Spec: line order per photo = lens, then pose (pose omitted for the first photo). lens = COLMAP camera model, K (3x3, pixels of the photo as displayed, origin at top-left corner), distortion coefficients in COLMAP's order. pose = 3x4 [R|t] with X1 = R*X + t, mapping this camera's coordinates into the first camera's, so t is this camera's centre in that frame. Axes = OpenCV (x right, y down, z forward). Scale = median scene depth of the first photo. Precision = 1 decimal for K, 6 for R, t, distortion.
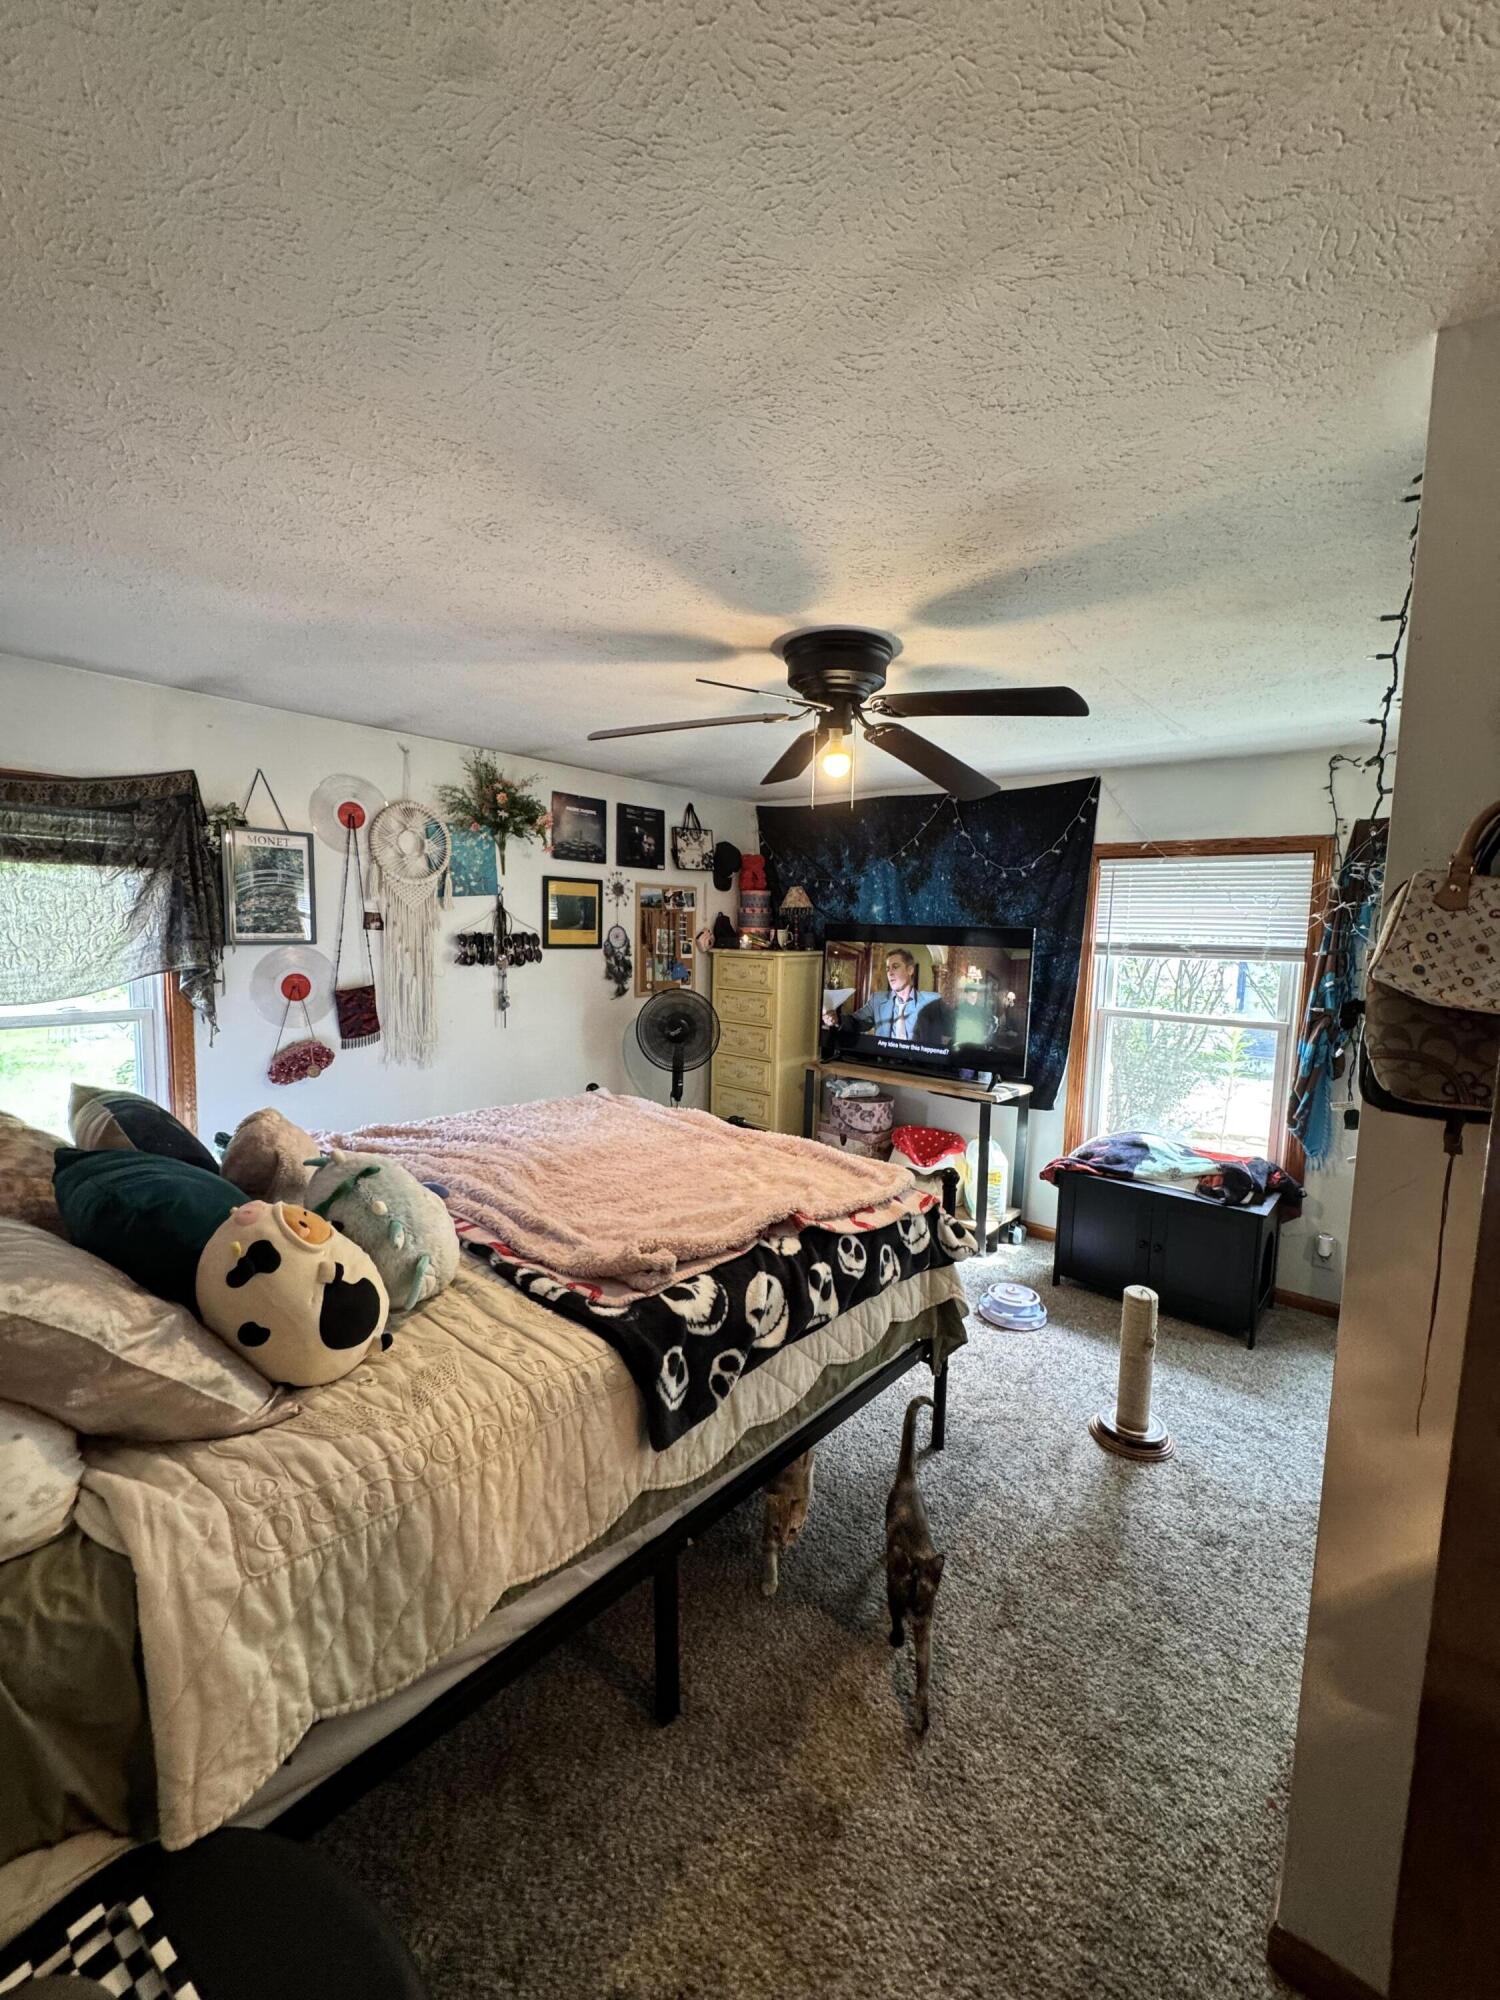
lens RADIAL K [[805.8, 0, 750.0], [0, 805.8, 1000.0], [0, 0, 1]] dist [-0.000013, -0.000408]
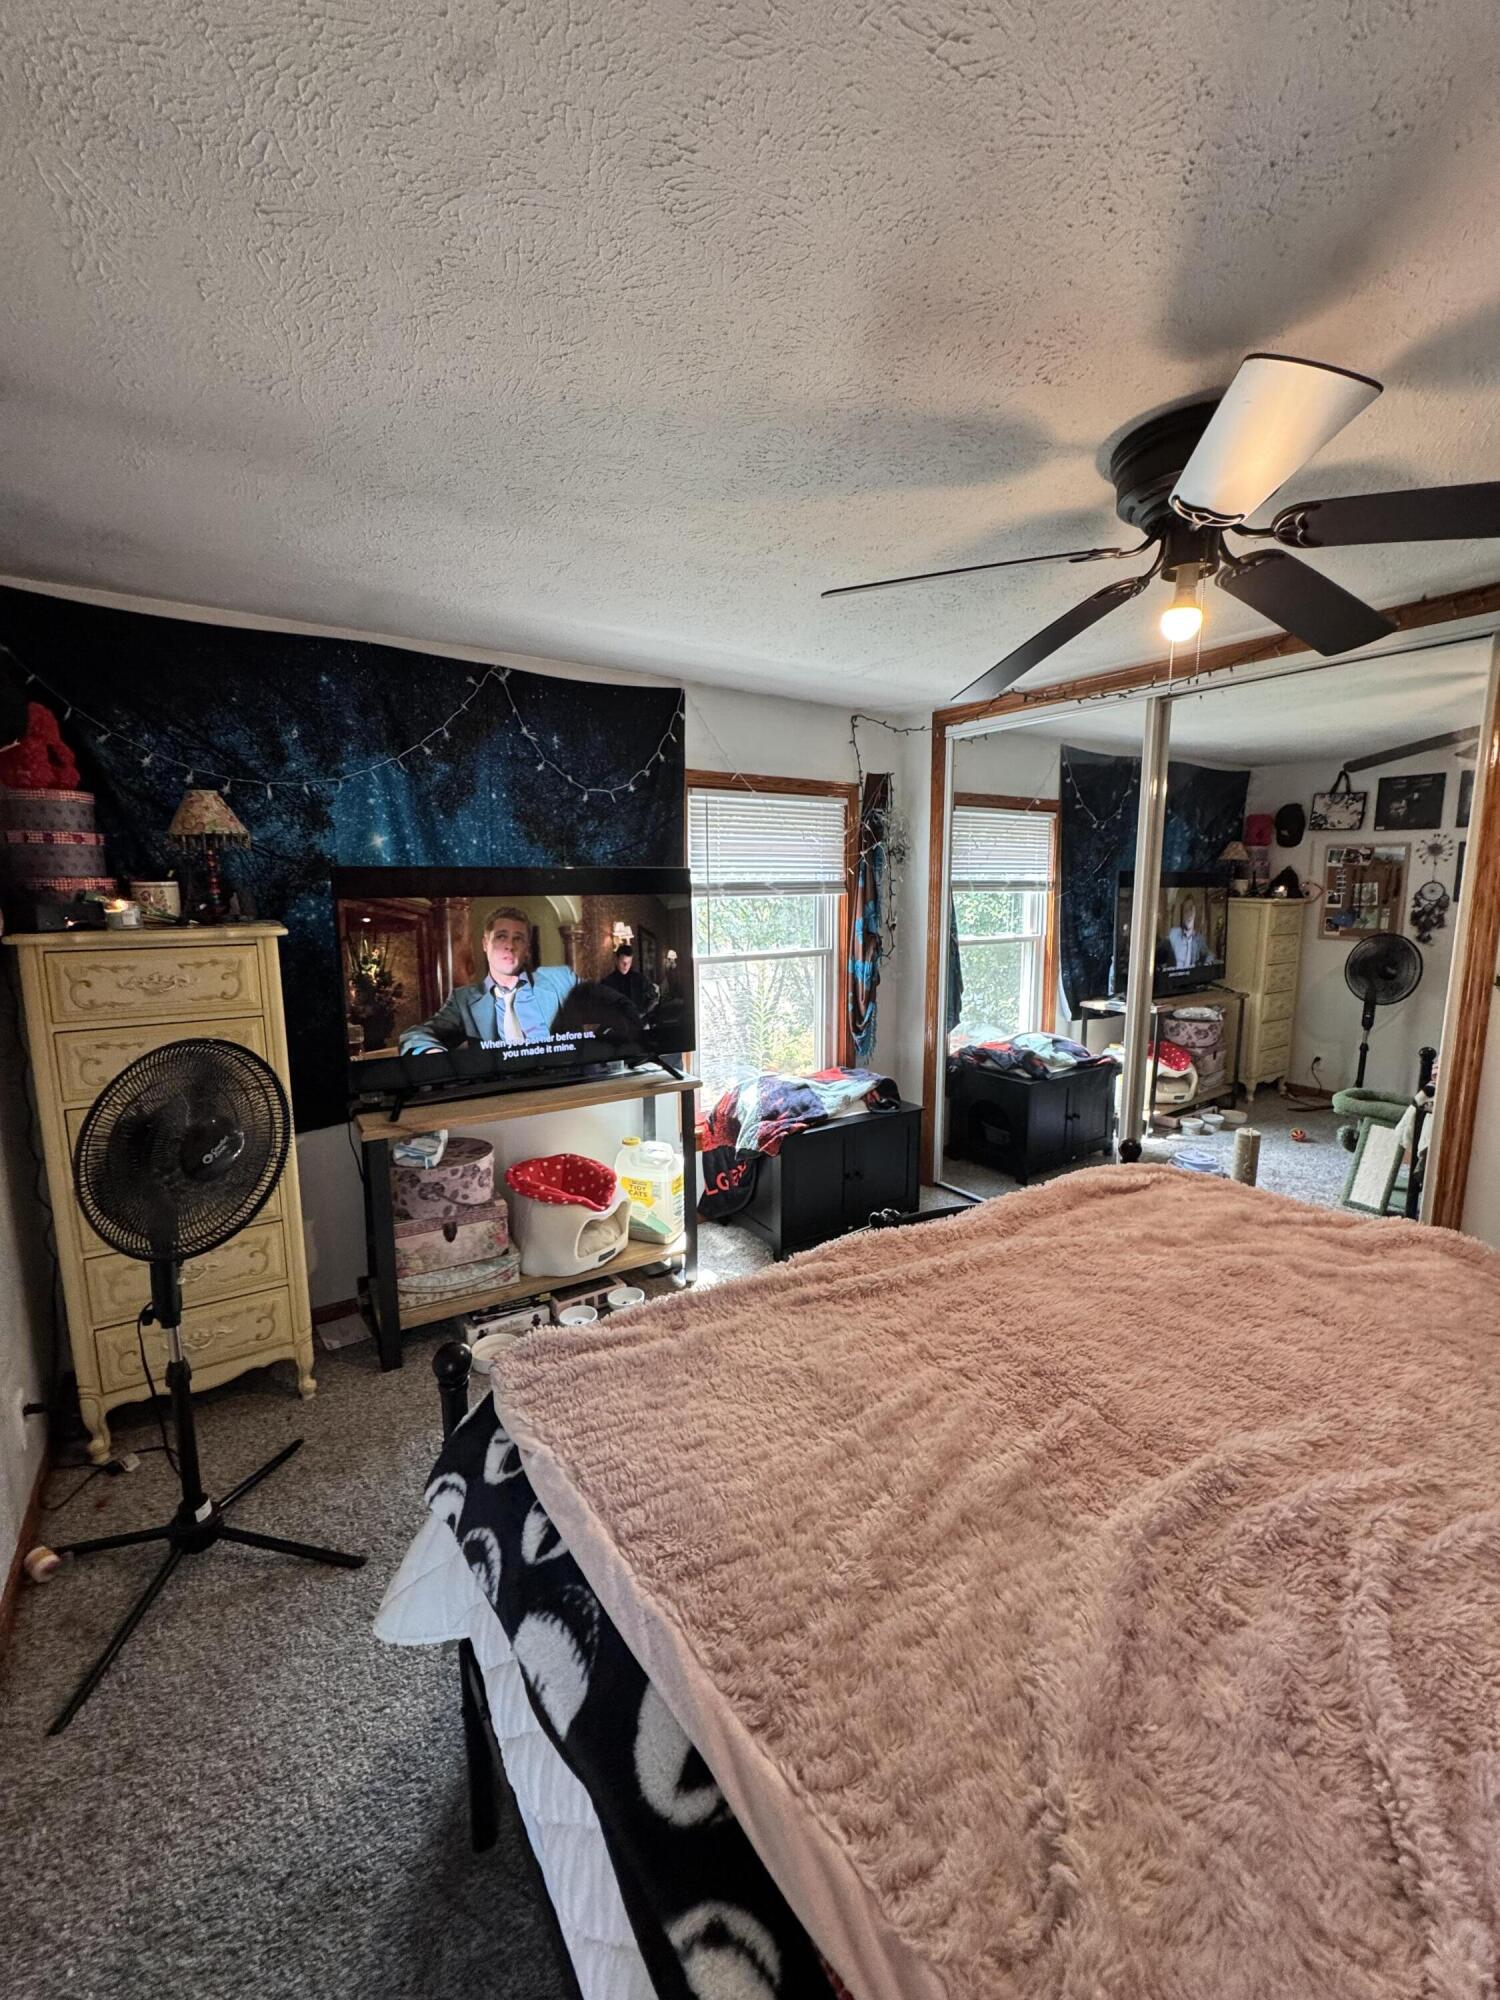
lens RADIAL K [[831.4, 0, 754.6], [0, 831.4, 993.7], [0, 0, 1]] dist [0.001857, -0.000214]
pose [[0.234376, -0.157847, 0.959246, -0.413081], [0.103589, 0.985167, 0.136802, -0.065981], [-0.966611, 0.067304, 0.247250, 0.674961]]
